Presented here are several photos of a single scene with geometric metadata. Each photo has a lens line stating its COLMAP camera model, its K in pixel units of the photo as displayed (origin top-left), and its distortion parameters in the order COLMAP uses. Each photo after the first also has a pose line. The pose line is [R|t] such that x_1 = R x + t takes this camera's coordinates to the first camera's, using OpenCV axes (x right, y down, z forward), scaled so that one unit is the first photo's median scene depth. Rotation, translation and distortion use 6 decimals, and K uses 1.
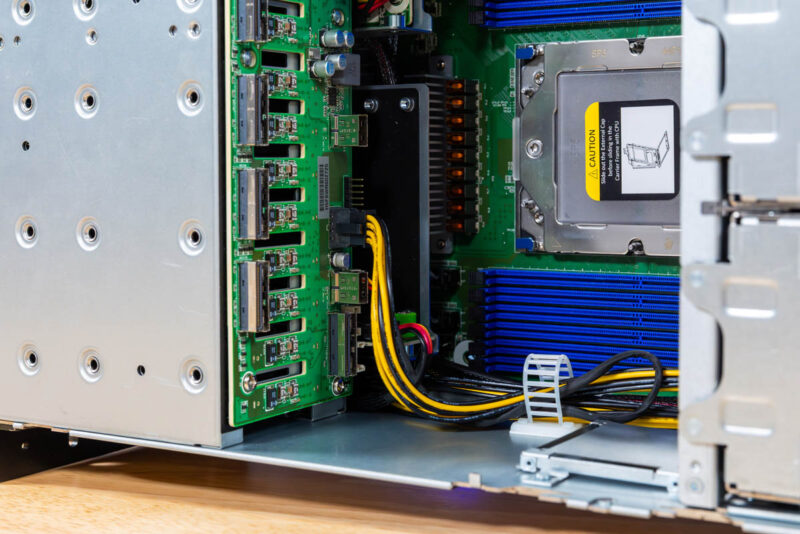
lens RADIAL K [[1405.8, 0, 365.5], [0, 1405.8, 236.6], [0, 0, 1]] dist [0.000407, -0.093481]
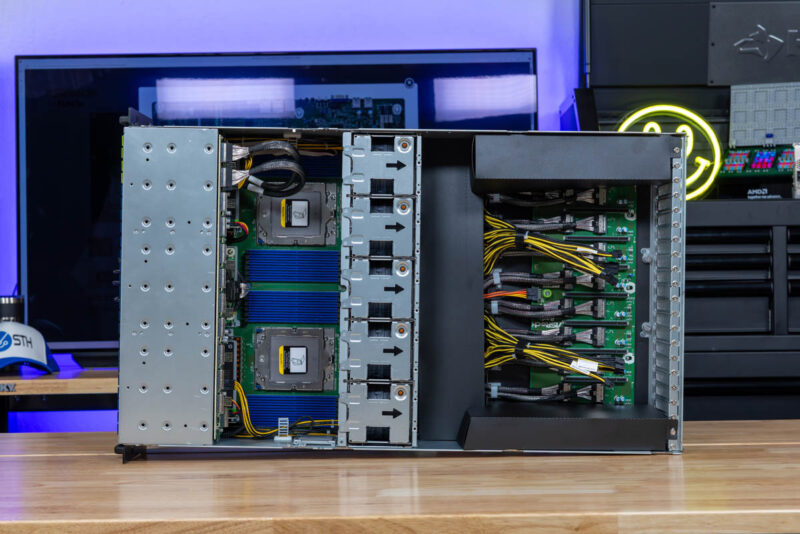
lens RADIAL K [[1641.2, 0, 402.7], [0, 1641.2, 251.1], [0, 0, 1]] dist [0.052901, -0.176253]
pose [[0.854499, 0.020337, 0.519054, -1.811751], [0.009427, 0.998462, -0.054639, -0.112527], [-0.519367, 0.051582, 0.852993, -2.808752]]
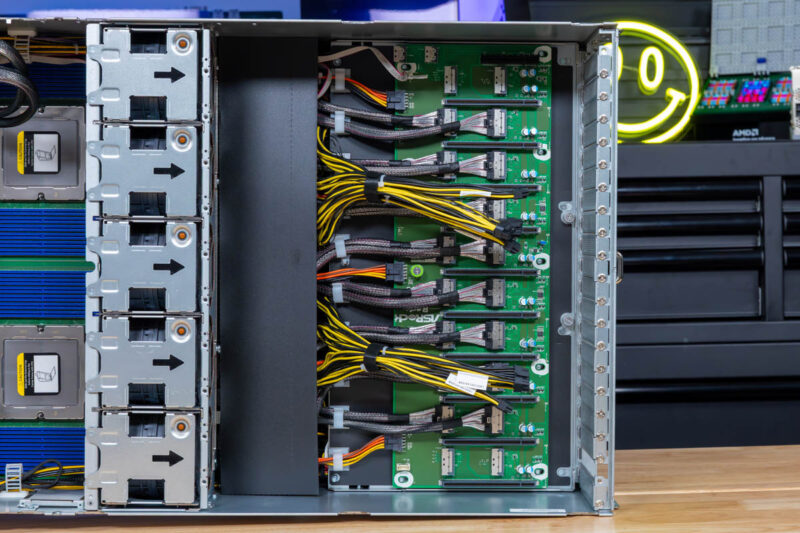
lens RADIAL K [[1773.3, 0, 488.3], [0, 1773.3, 268.9], [0, 0, 1]] dist [-0.003318, 0.197358]
pose [[0.833879, -0.002120, 0.551944, -0.859733], [0.018325, 0.999548, -0.023846, -0.160852], [-0.551643, 0.029999, 0.833540, -1.975004]]
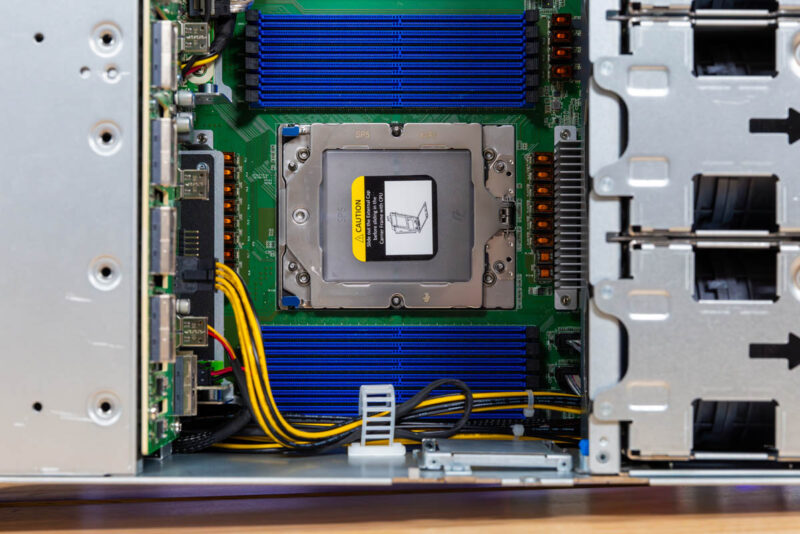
lens RADIAL K [[1427.6, 0, 401.1], [0, 1427.6, 307.1], [0, 0, 1]] dist [0.008490, -0.000483]
pose [[0.848621, 0.009369, 0.528918, -0.457959], [0.024373, 0.998089, -0.056785, 0.084667], [-0.528439, 0.061081, 0.846771, -0.001415]]
